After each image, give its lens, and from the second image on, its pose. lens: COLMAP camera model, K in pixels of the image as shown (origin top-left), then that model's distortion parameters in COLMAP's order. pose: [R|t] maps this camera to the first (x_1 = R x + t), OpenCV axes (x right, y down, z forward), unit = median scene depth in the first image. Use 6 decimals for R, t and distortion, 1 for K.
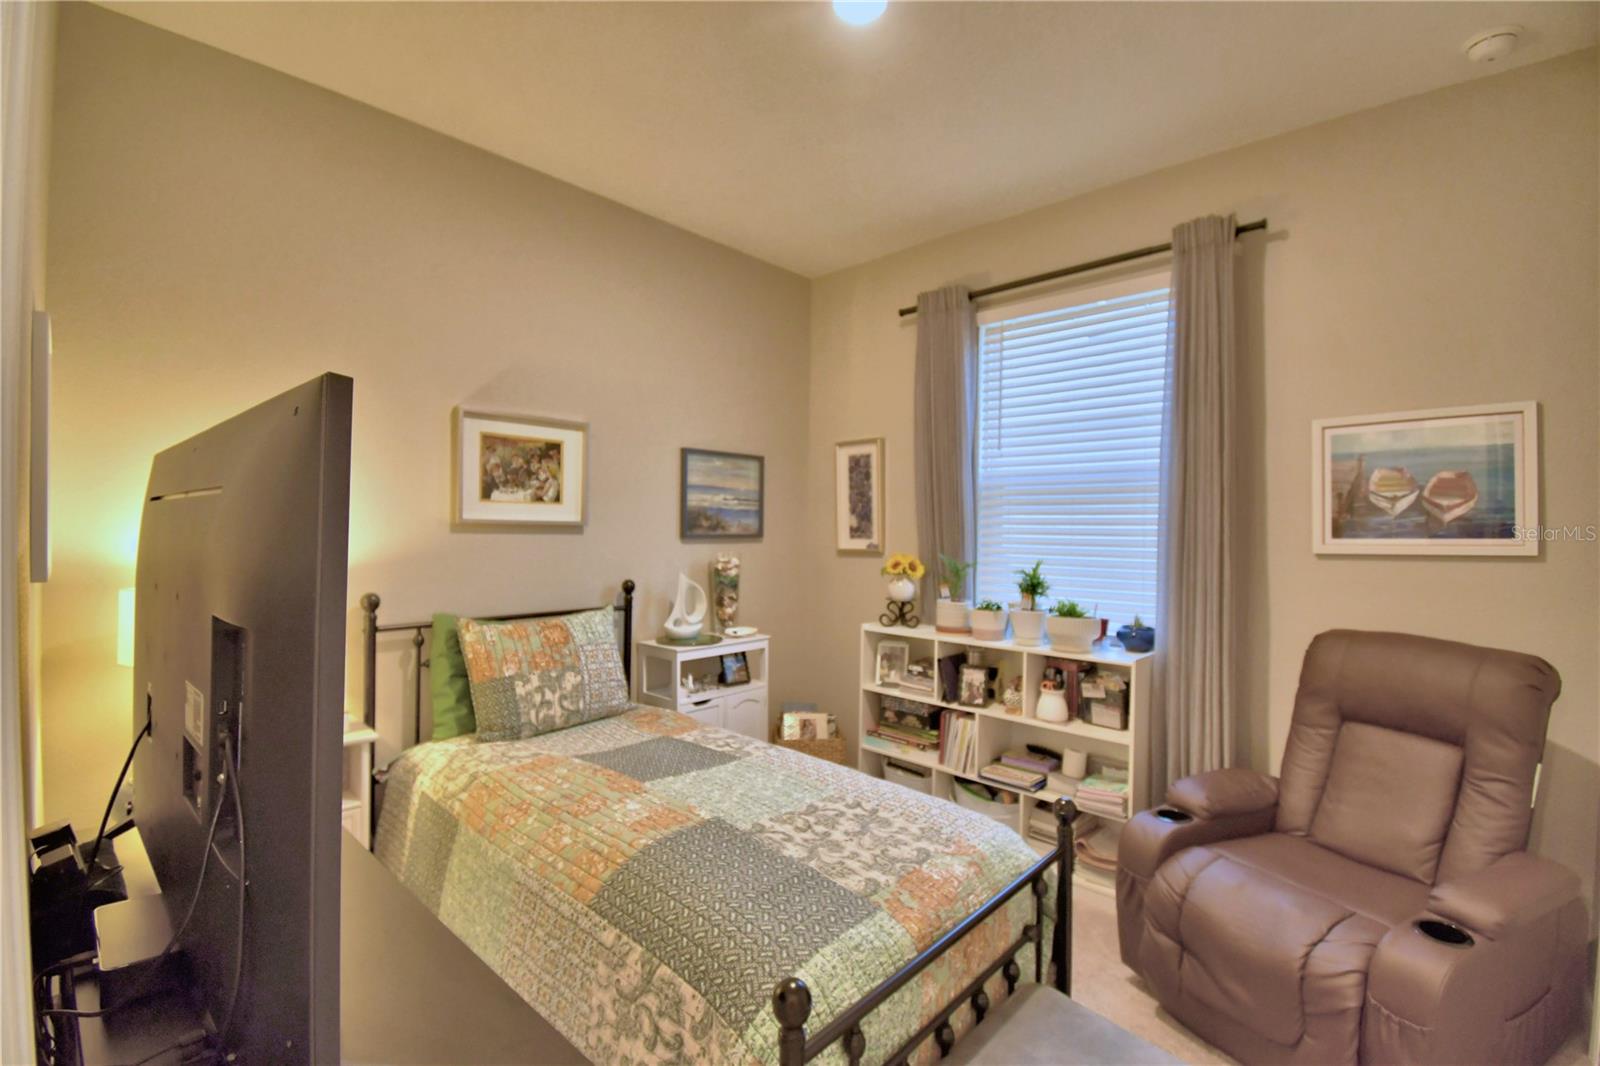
lens RADIAL K [[702.0, 0, 795.8], [0, 702.0, 532.6], [0, 0, 1]] dist [-0.000857, -0.000171]
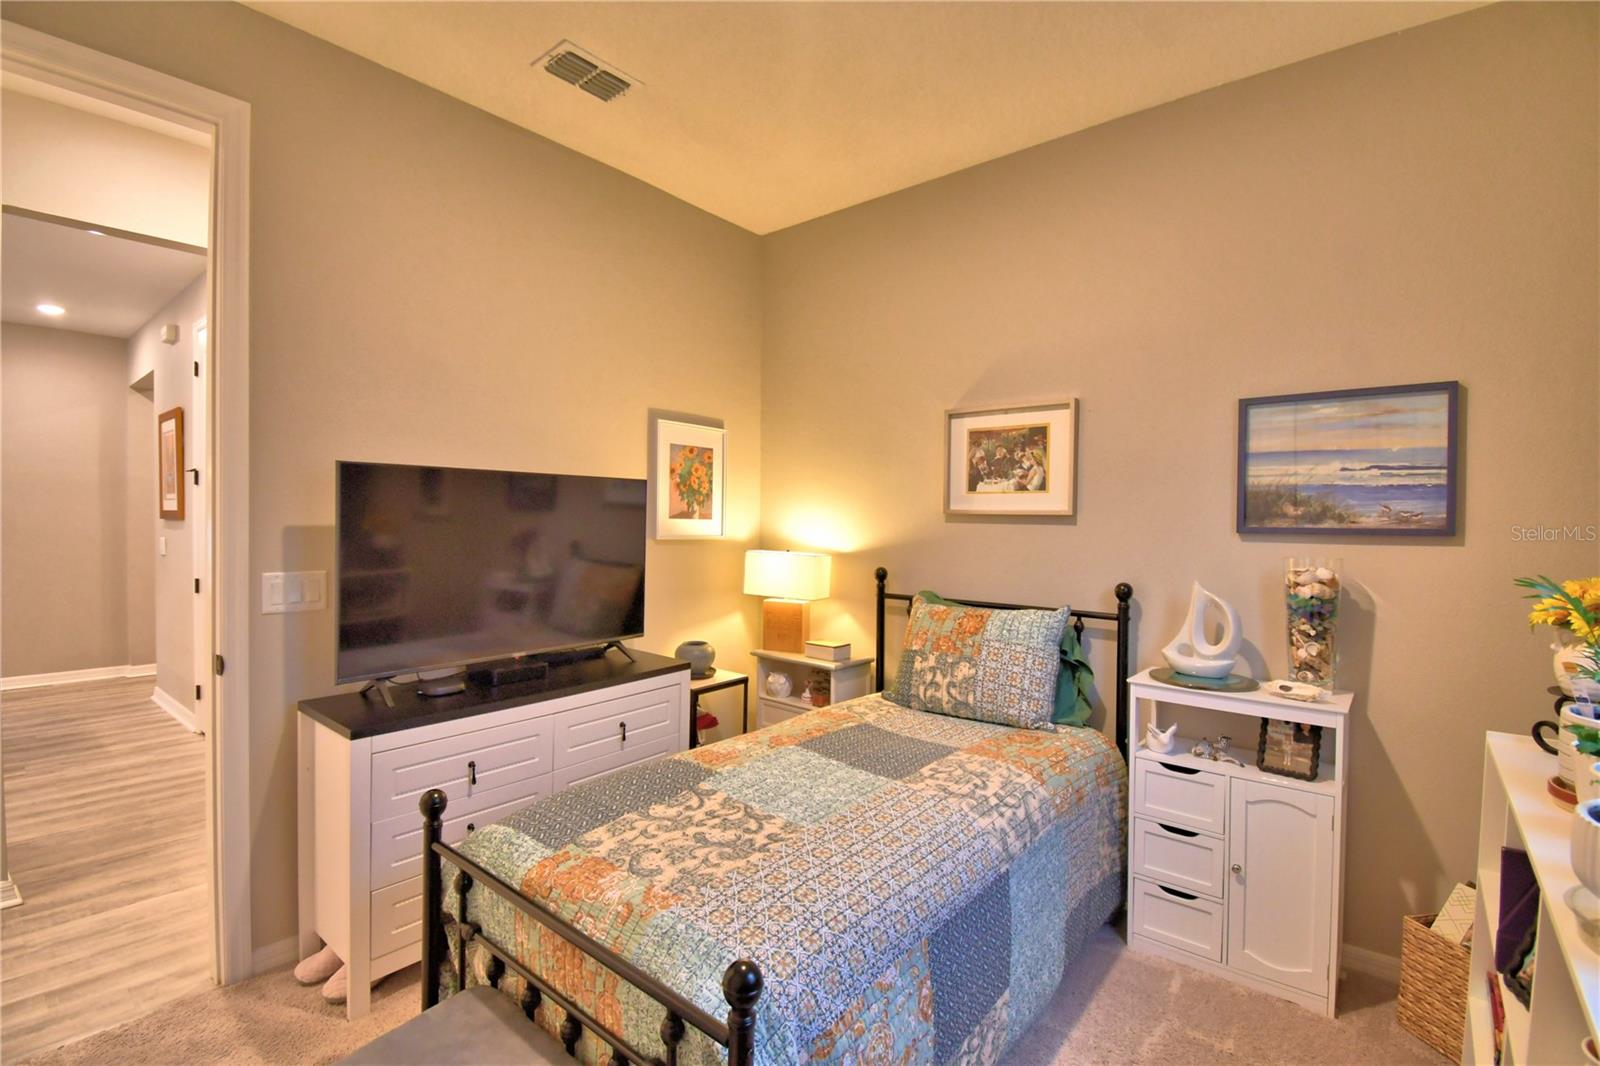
lens RADIAL K [[730.4, 0, 790.4], [0, 730.4, 529.3], [0, 0, 1]] dist [0.013556, -0.000188]
pose [[0.048031, 0.005096, -0.998833, 0.681842], [-0.015986, 0.999863, 0.004333, 0.010560], [0.998718, 0.015760, 0.048106, 0.690825]]
